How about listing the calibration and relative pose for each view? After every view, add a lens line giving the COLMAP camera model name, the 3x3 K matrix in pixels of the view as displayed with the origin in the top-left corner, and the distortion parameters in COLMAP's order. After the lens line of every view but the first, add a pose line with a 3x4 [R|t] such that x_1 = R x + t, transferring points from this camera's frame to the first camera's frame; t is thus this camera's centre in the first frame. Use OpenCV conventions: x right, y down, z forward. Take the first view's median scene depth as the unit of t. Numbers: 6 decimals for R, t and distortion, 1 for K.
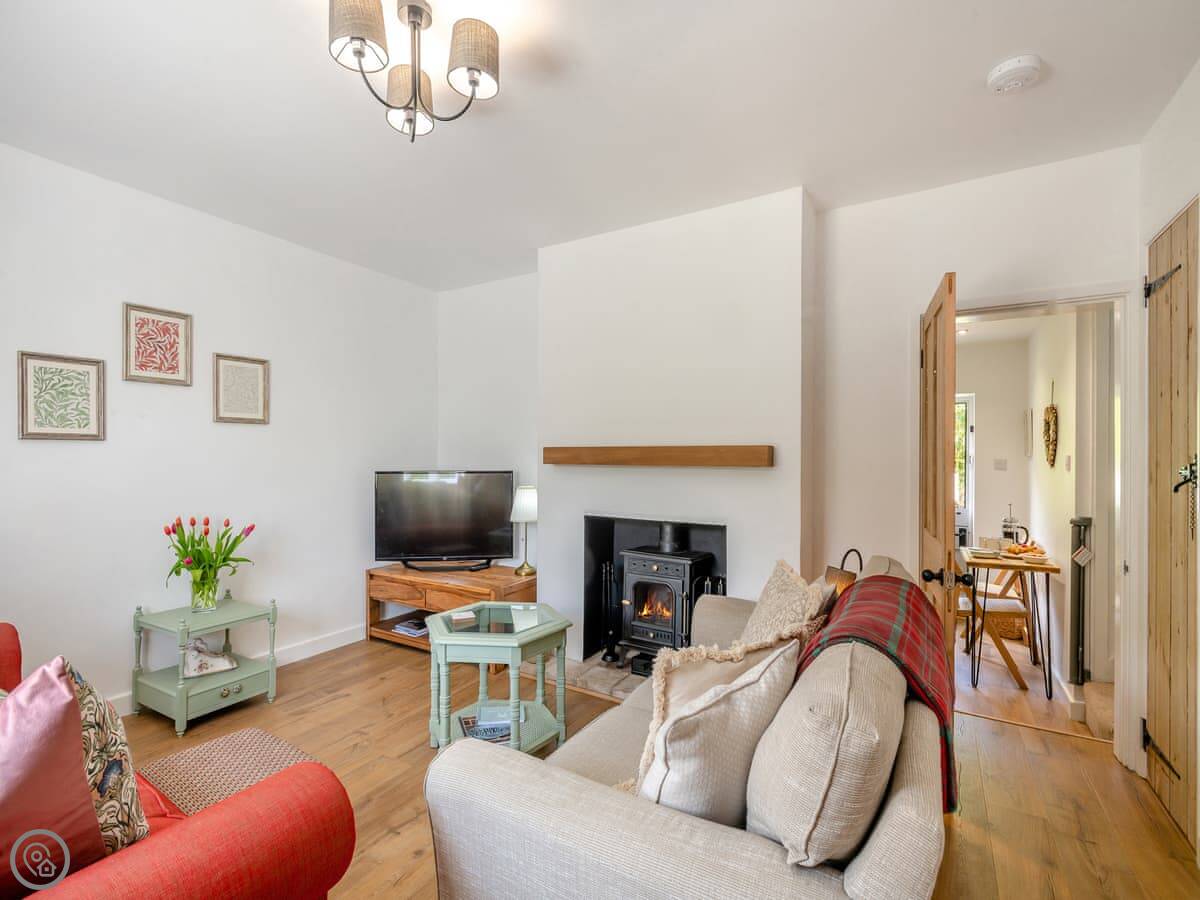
lens RADIAL K [[579.9, 0, 598.5], [0, 579.9, 456.7], [0, 0, 1]] dist [-0.000607, 0.000208]
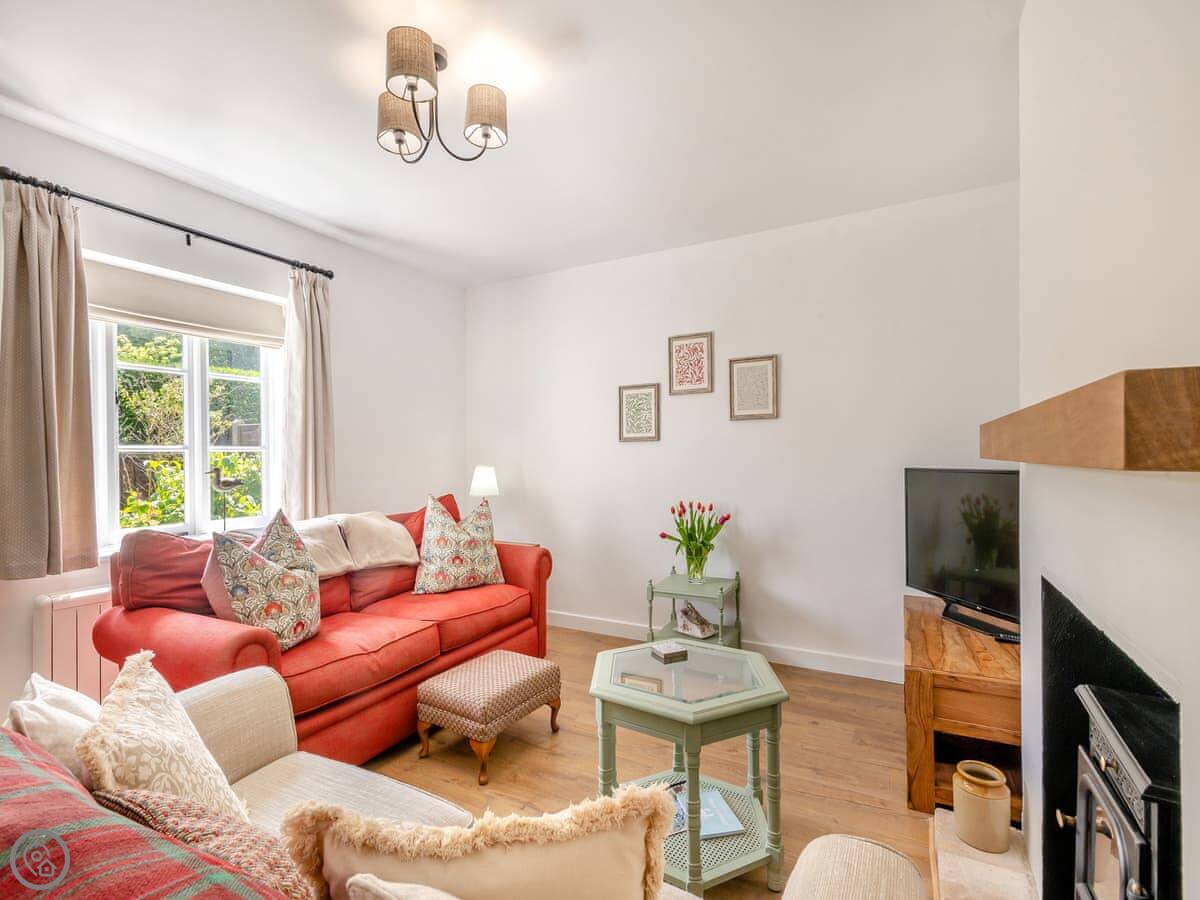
lens RADIAL K [[579.9, 0, 598.5], [0, 579.9, 456.7], [0, 0, 1]] dist [-0.000607, 0.000208]
pose [[0.031409, 0.004084, -0.999498, 0.472681], [0.014926, 0.999878, 0.004555, 0.001631], [0.999395, -0.015061, 0.031344, 0.729793]]
